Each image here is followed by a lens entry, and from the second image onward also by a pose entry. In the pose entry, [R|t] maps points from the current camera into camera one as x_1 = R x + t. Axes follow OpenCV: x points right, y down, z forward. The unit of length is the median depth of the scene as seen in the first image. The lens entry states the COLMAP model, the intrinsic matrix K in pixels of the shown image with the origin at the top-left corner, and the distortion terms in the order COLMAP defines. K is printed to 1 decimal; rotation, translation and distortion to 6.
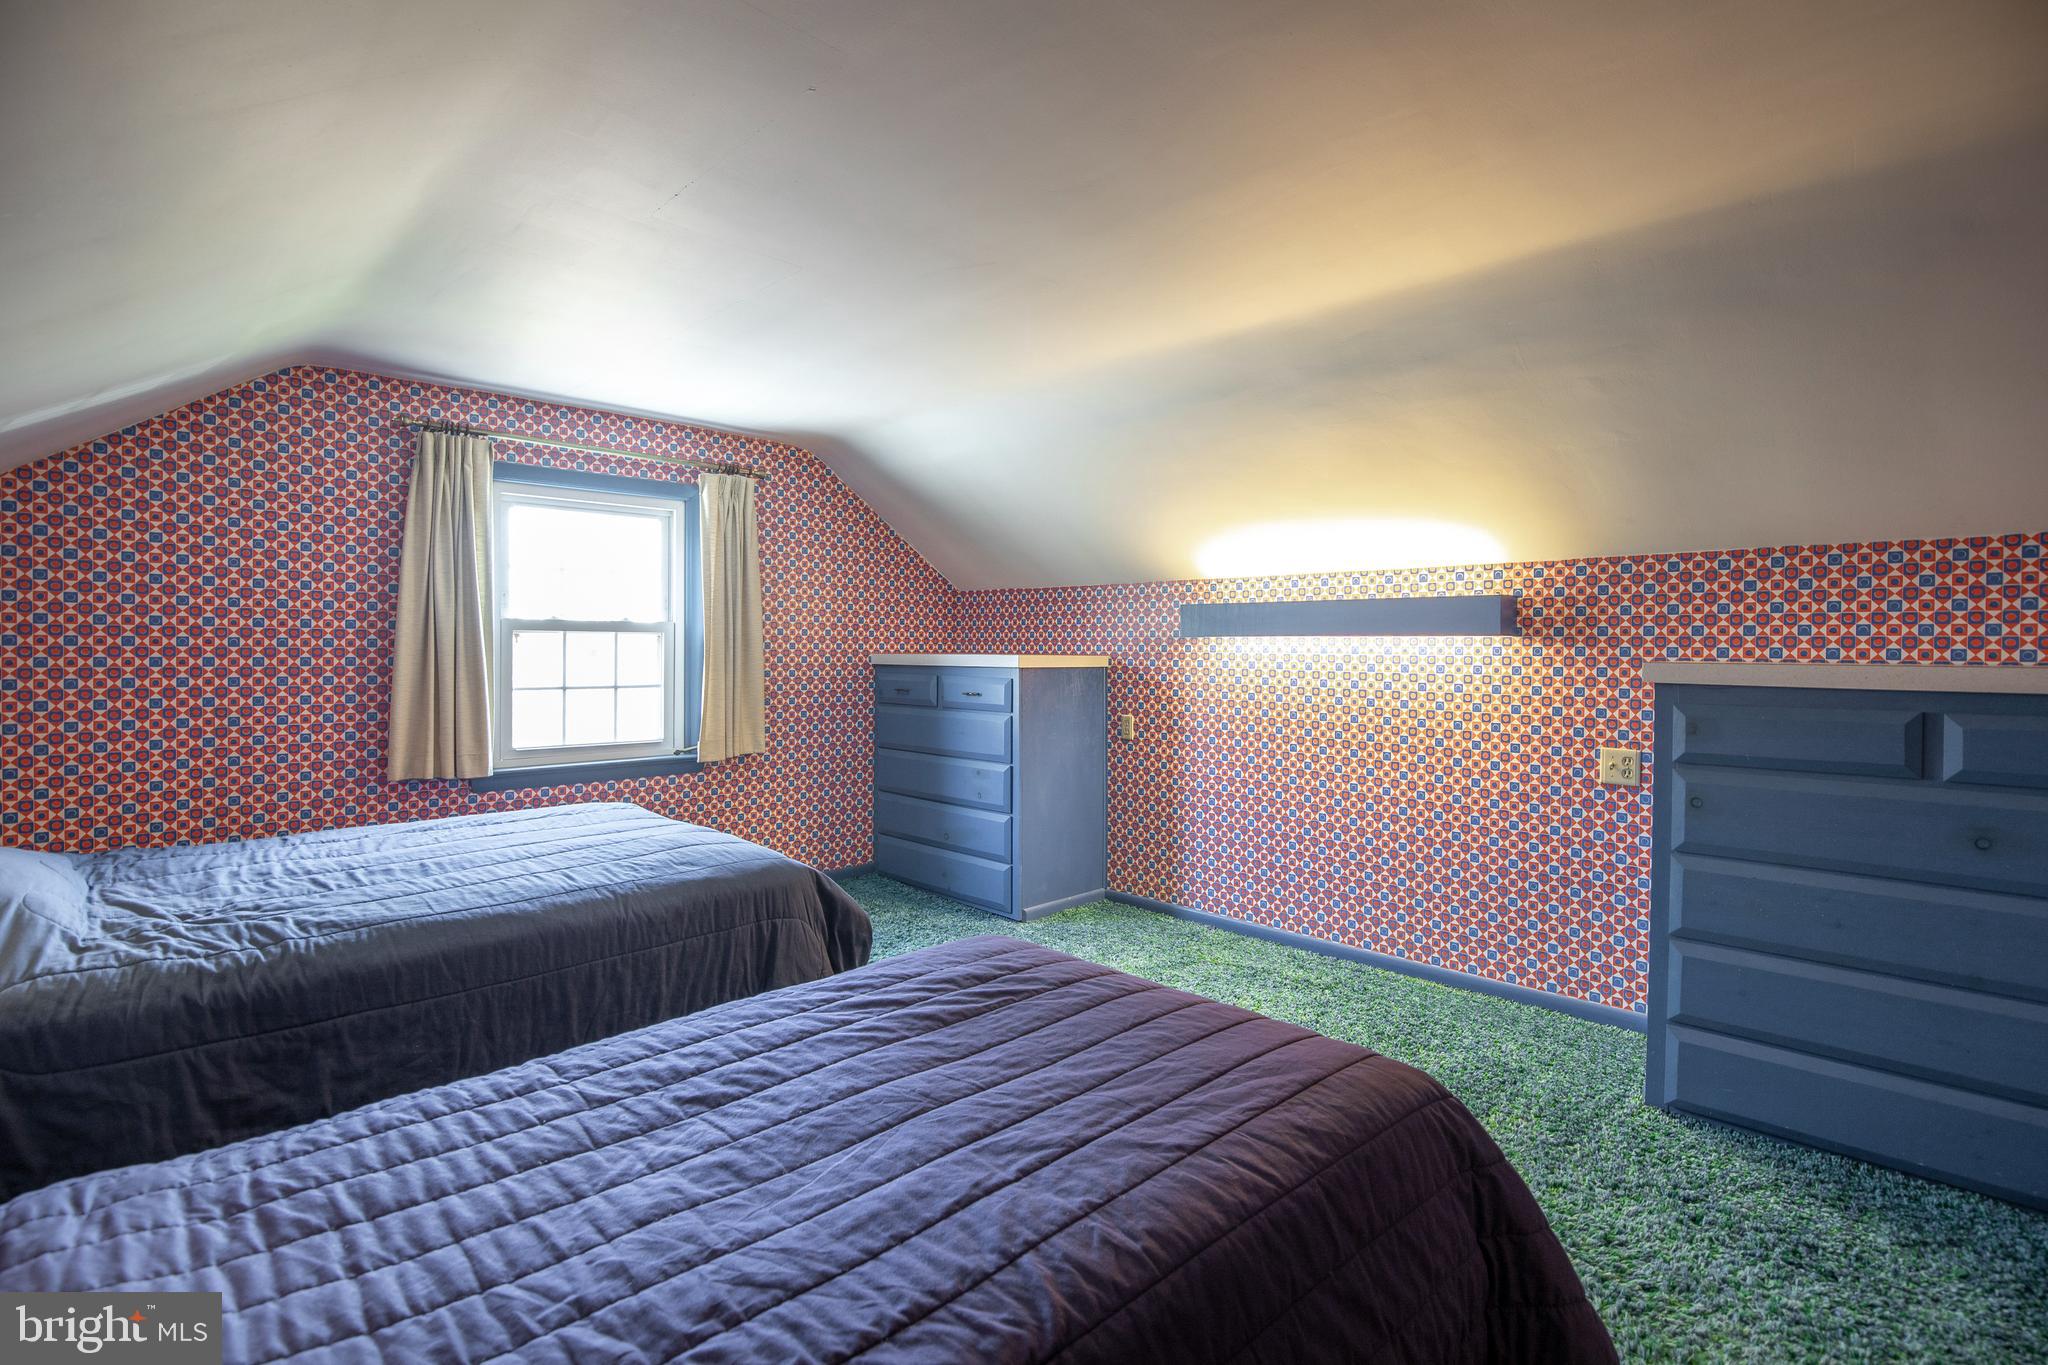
lens RADIAL K [[954.9, 0, 1014.8], [0, 954.9, 655.7], [0, 0, 1]] dist [-0.033479, 0.008686]
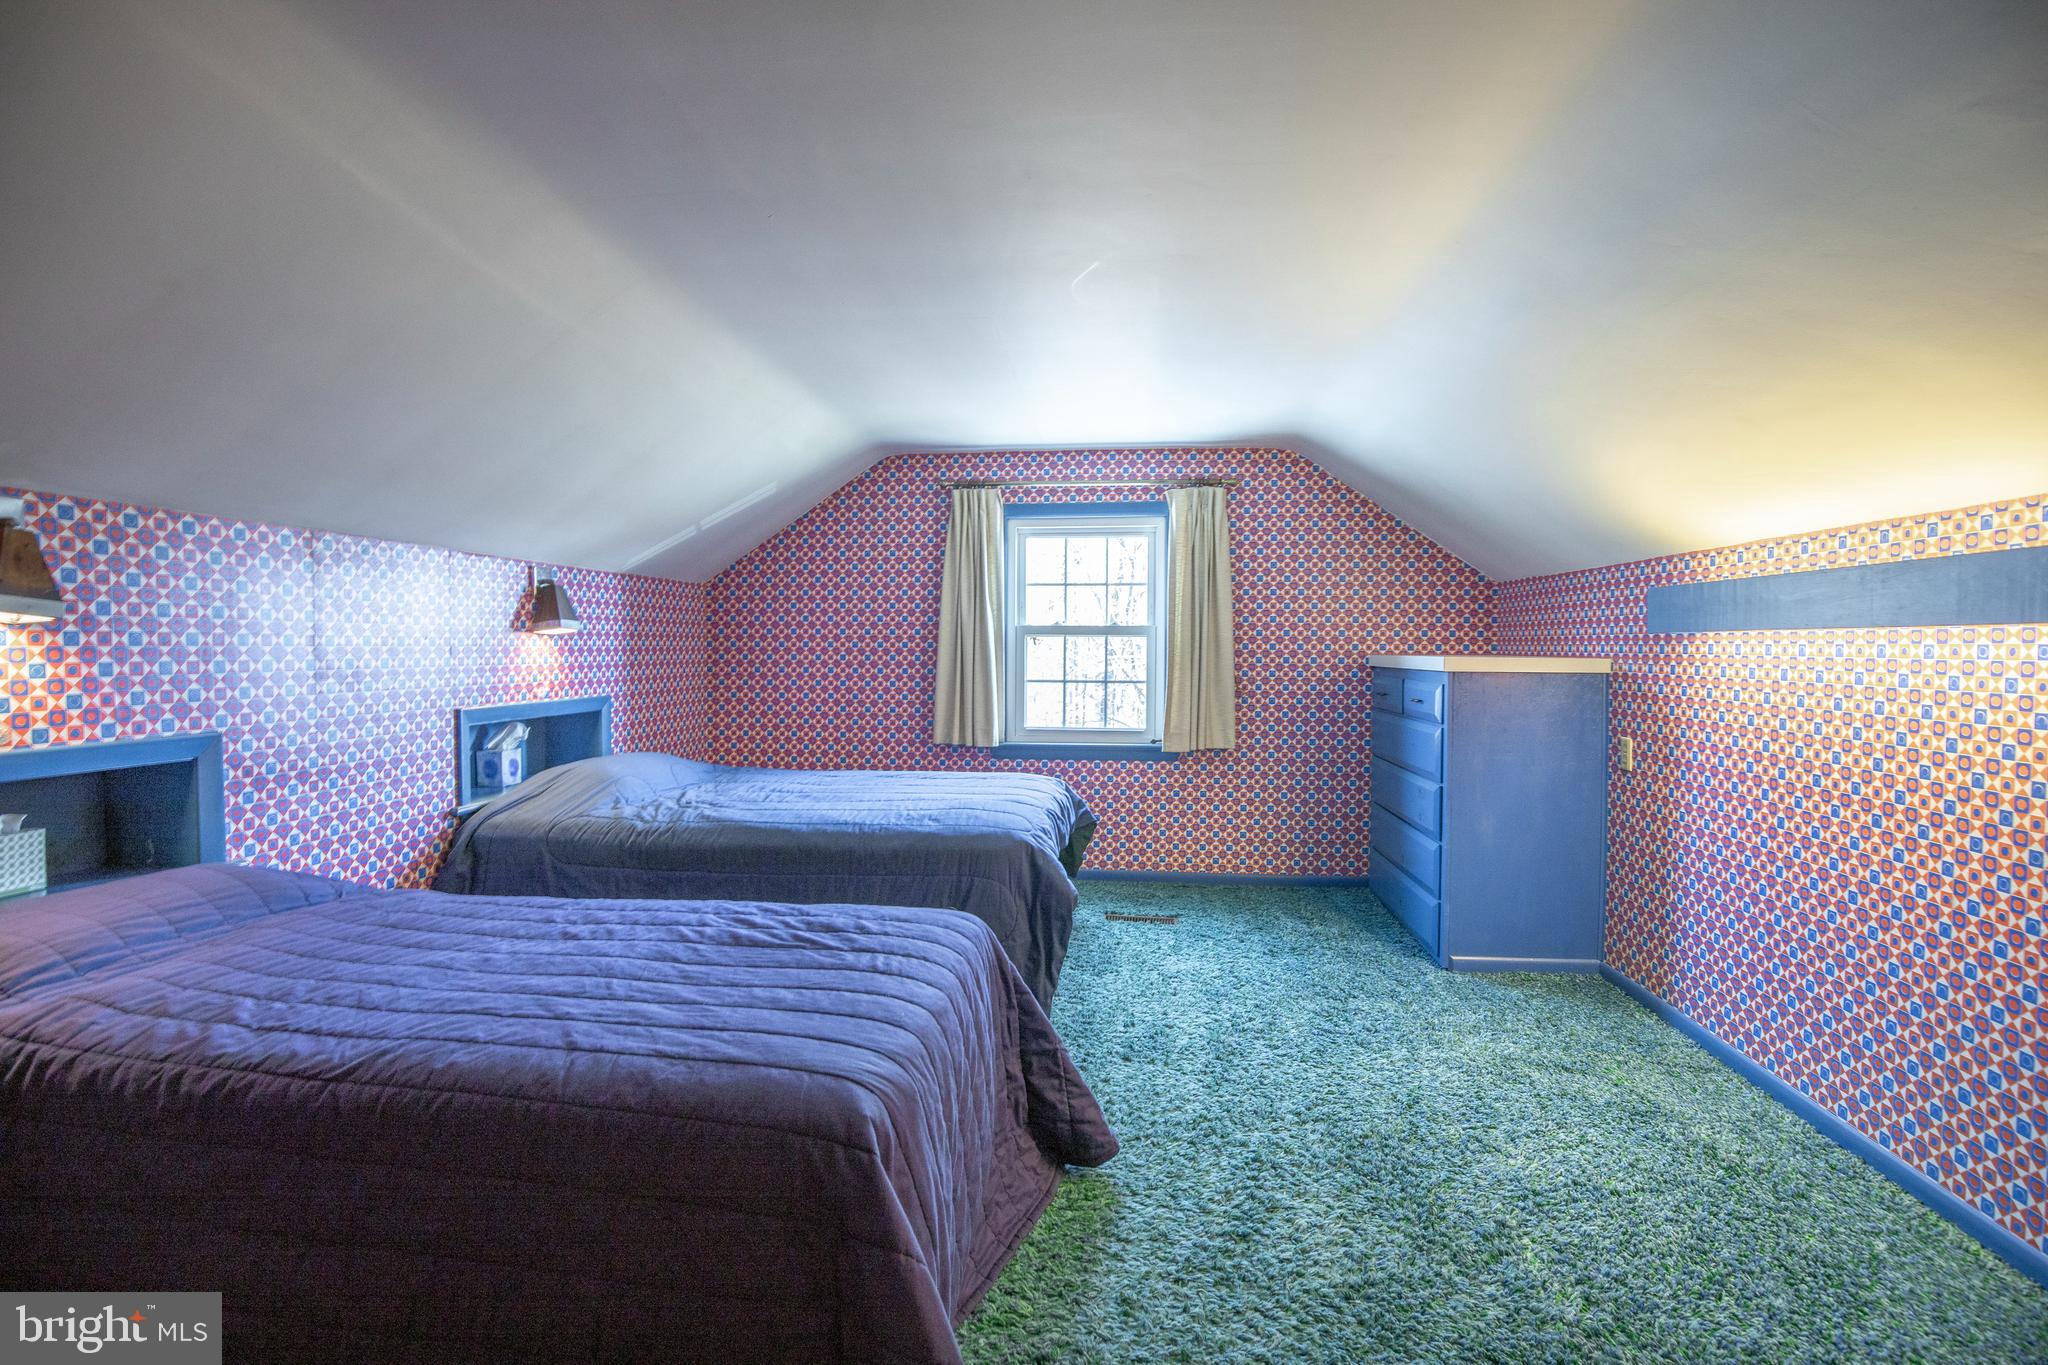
lens RADIAL K [[936.2, 0, 1033.6], [0, 936.2, 669.8], [0, 0, 1]] dist [-0.035479, 0.006685]
pose [[0.635901, 0.016353, -0.771598, 0.492720], [-0.005992, 0.999850, 0.016252, -0.000323], [0.771748, -0.005711, 0.635903, 0.227679]]
